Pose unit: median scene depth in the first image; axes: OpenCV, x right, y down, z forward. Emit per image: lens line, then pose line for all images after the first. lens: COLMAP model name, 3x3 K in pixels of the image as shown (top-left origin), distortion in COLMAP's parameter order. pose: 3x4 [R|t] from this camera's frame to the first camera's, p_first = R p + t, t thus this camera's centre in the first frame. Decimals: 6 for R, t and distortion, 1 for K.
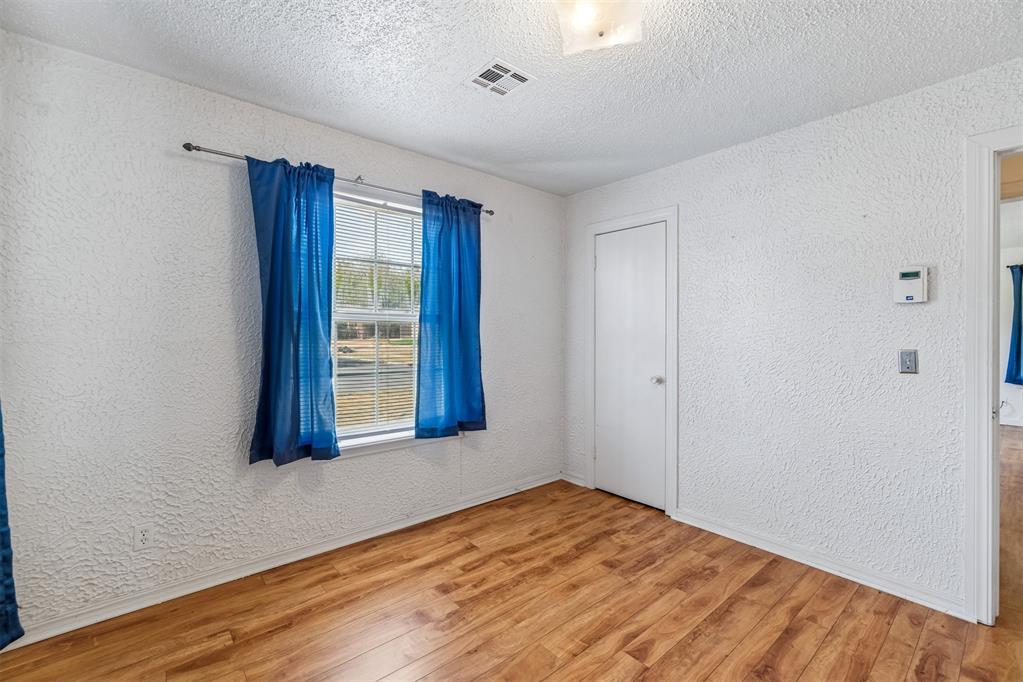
lens RADIAL K [[442.3, 0, 515.0], [0, 442.3, 339.2], [0, 0, 1]] dist [0.002266, 0.000677]
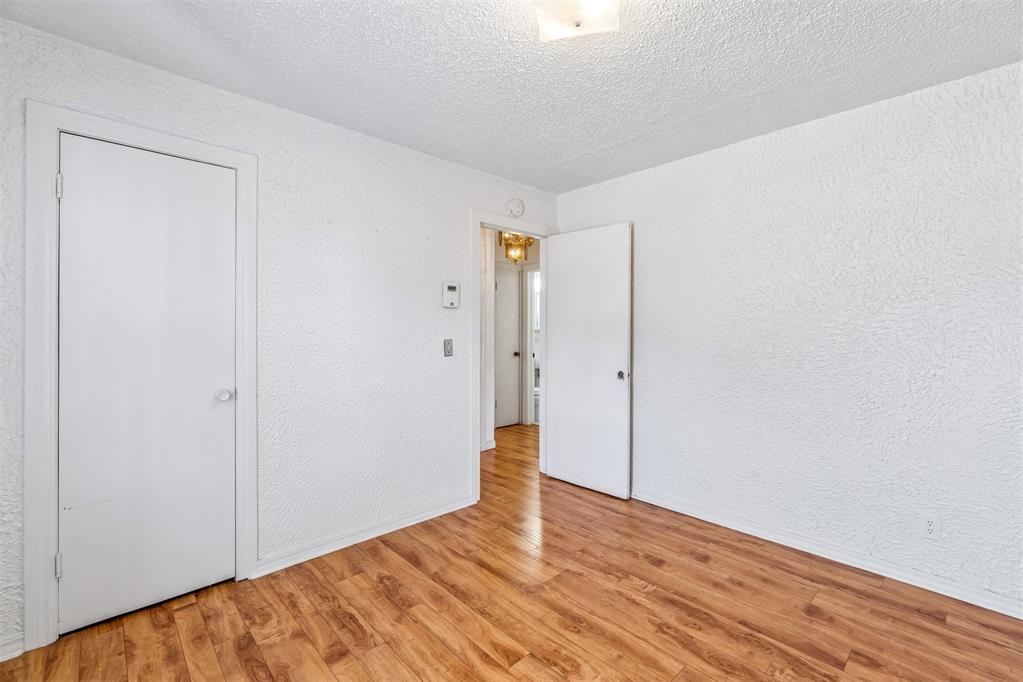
lens RADIAL K [[442.3, 0, 516.7], [0, 442.3, 333.1], [0, 0, 1]] dist [0.002266, 0.000677]
pose [[-0.038864, -0.010167, 0.999193, -0.511368], [0.010308, 0.999891, 0.010575, -0.009372], [-0.999191, 0.010711, -0.038754, 0.757976]]
